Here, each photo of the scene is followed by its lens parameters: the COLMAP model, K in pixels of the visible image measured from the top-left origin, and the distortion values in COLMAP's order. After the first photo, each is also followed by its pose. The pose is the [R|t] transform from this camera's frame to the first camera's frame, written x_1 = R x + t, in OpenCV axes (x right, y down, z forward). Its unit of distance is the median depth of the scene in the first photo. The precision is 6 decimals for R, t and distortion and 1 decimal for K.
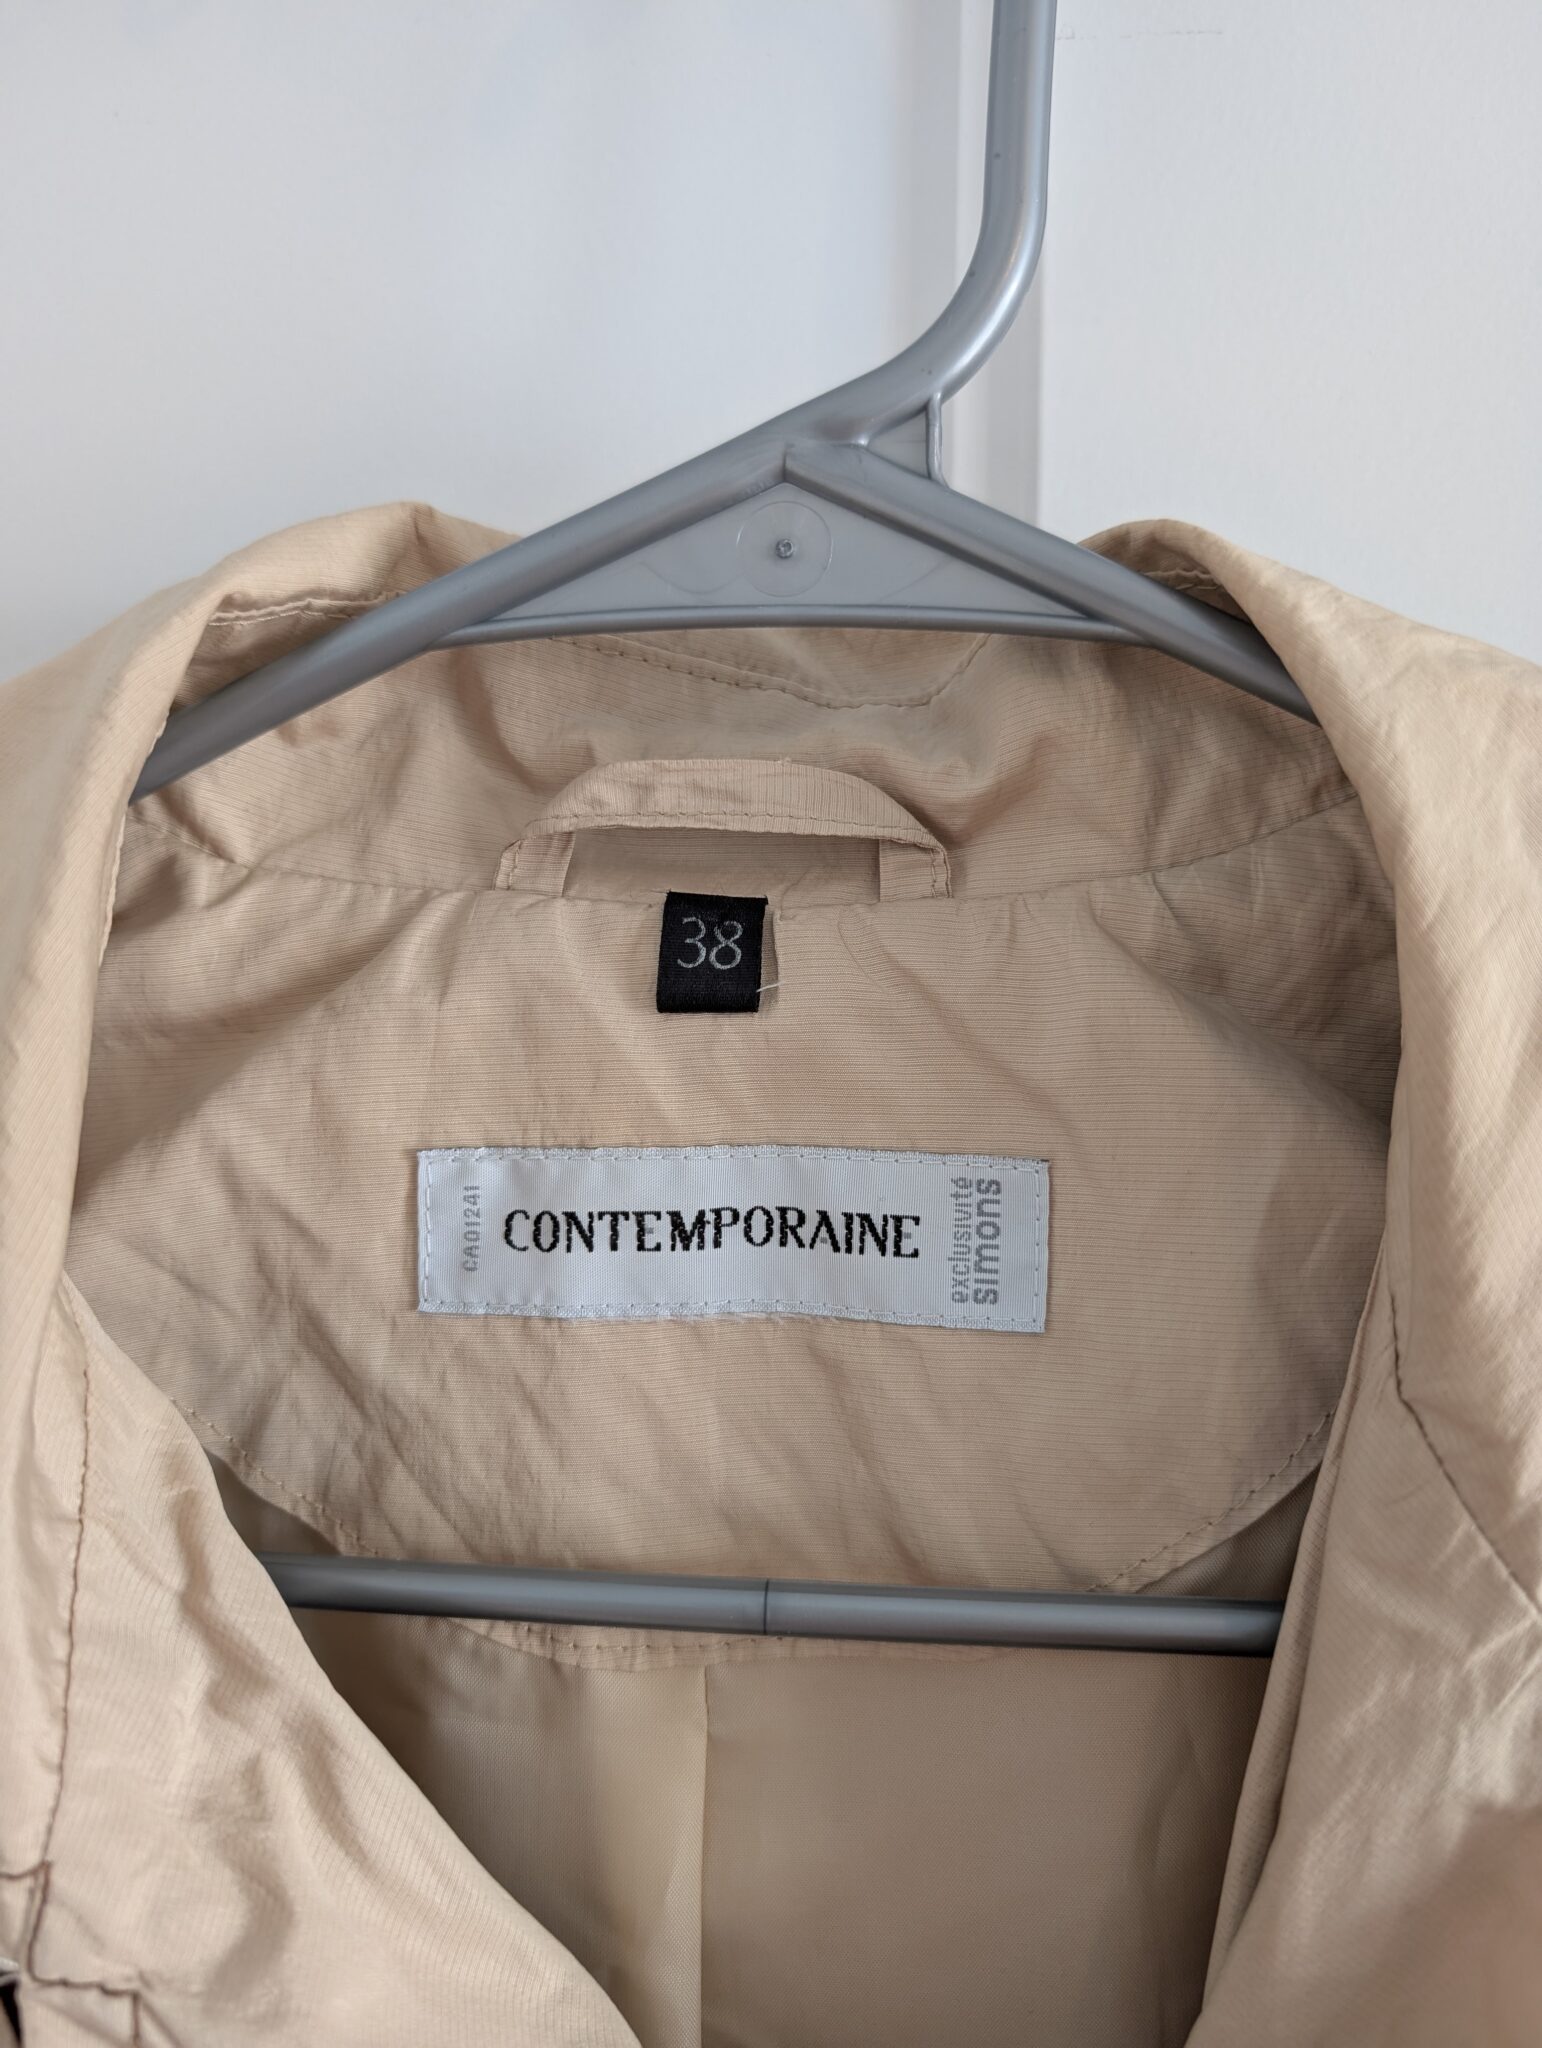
lens RADIAL K [[1437.3, 0, 776.1], [0, 1437.3, 1024.2], [0, 0, 1]] dist [-0.006159, -0.010269]
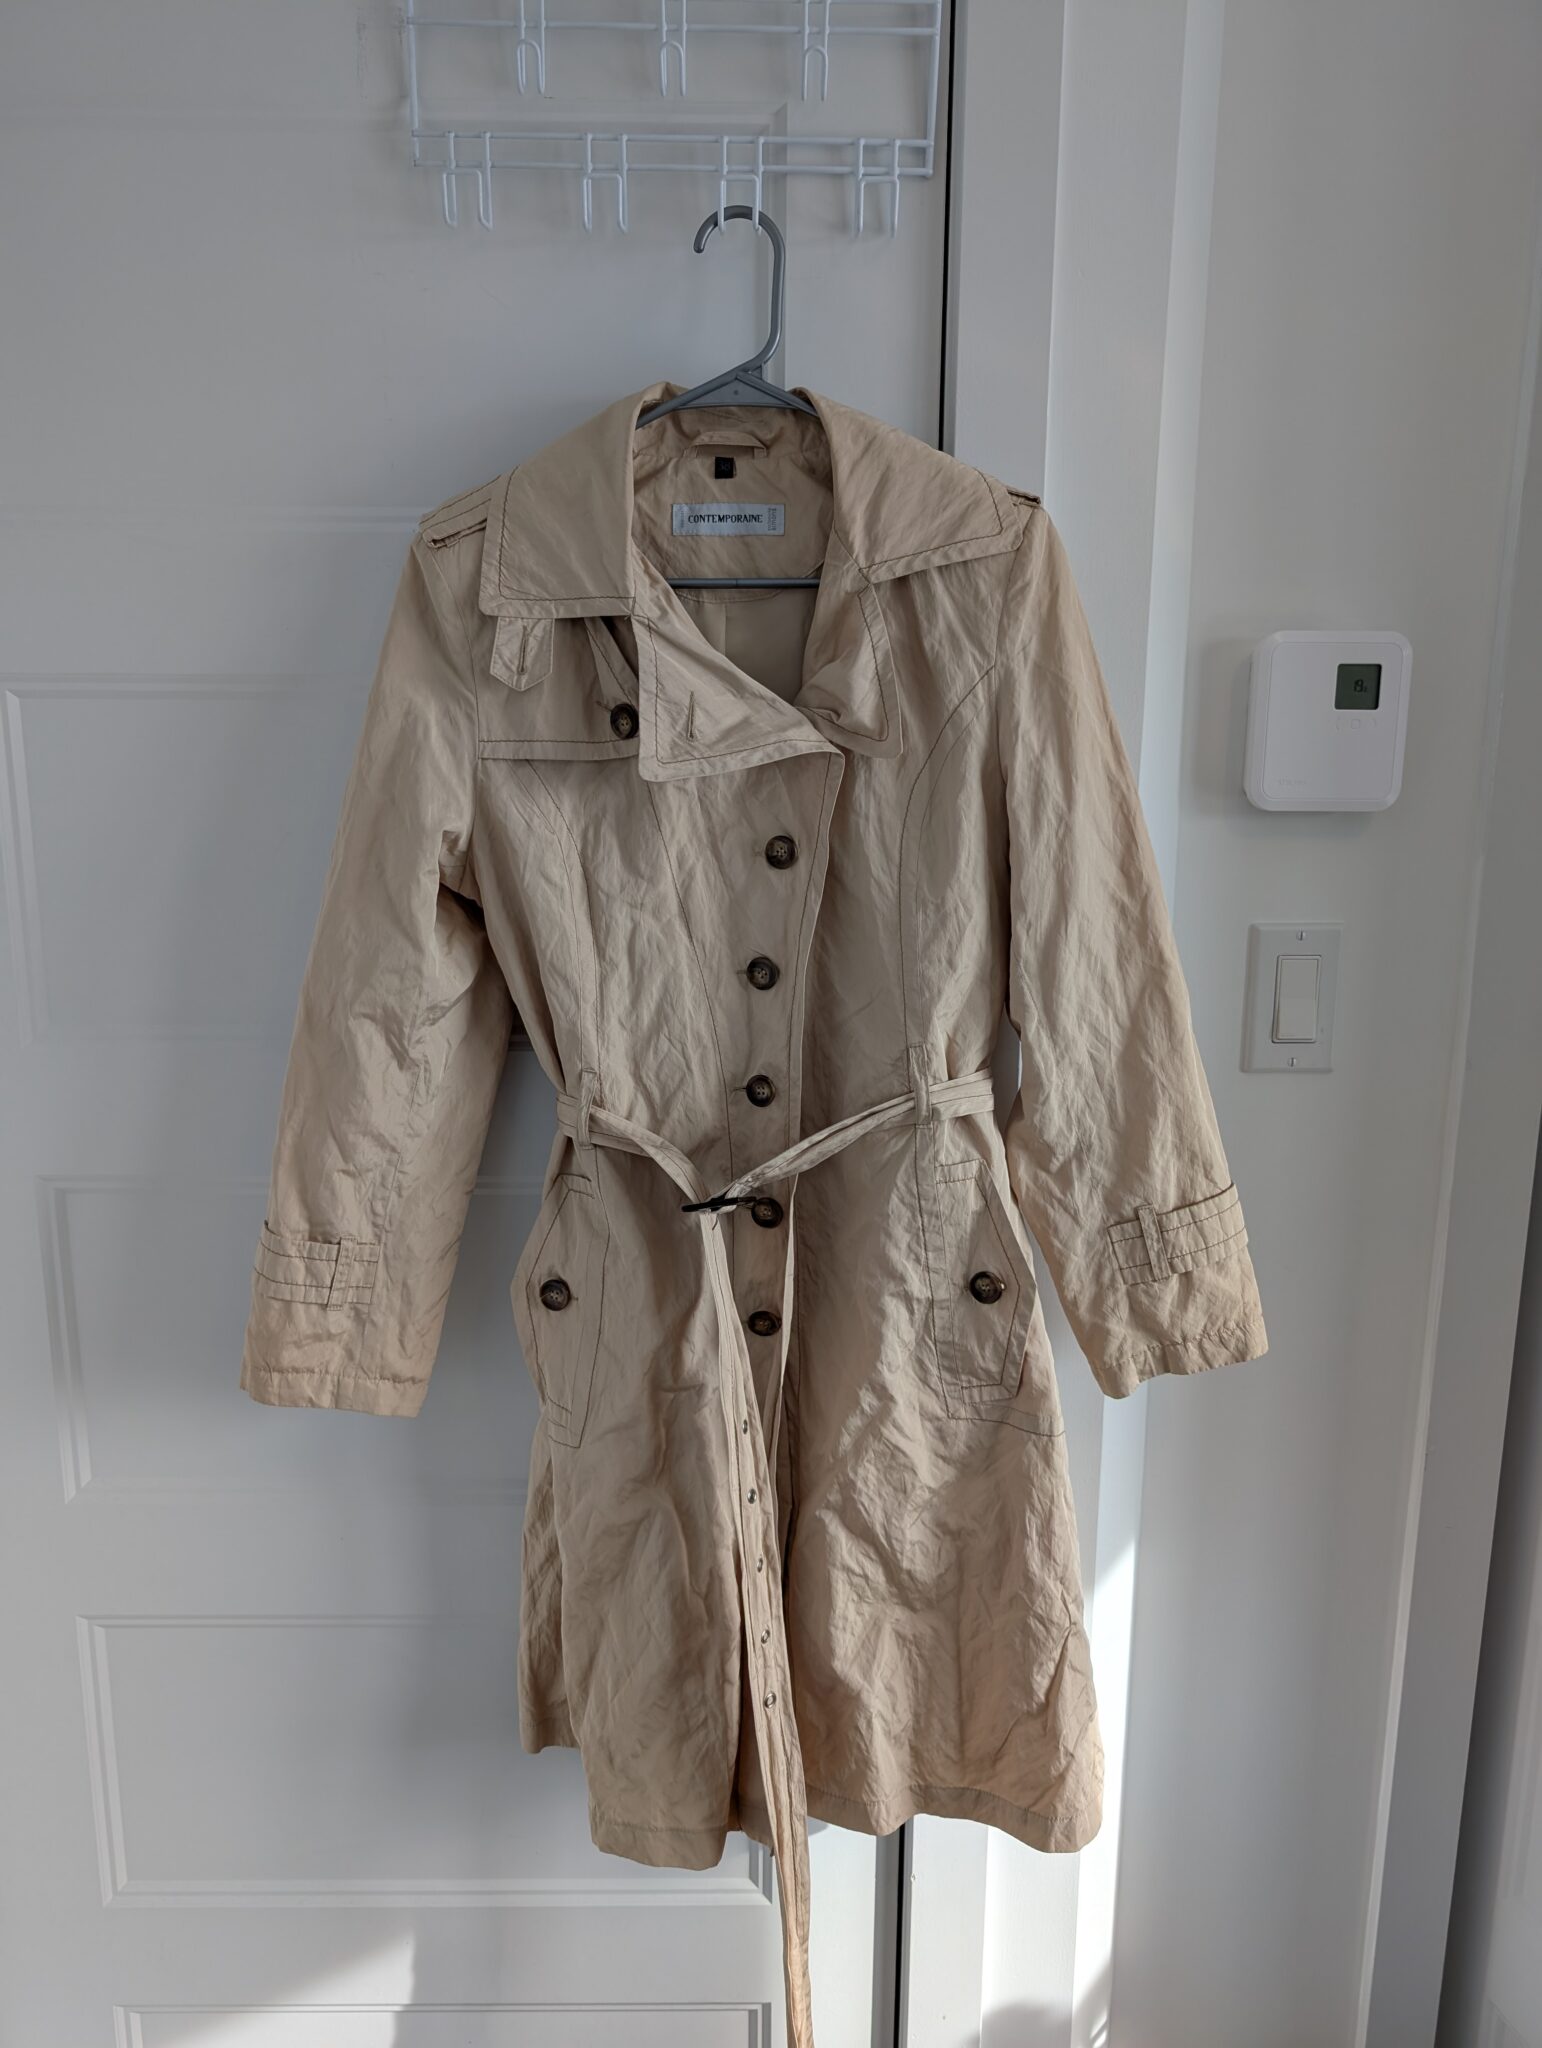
lens RADIAL K [[1437.3, 0, 761.9], [0, 1437.3, 1035.6], [0, 0, 1]] dist [-0.006159, -0.010269]
pose [[0.997655, -0.026026, 0.063305, -0.311045], [0.016356, 0.988743, 0.148727, 1.311571], [-0.066463, -0.147343, 0.986850, -4.864543]]
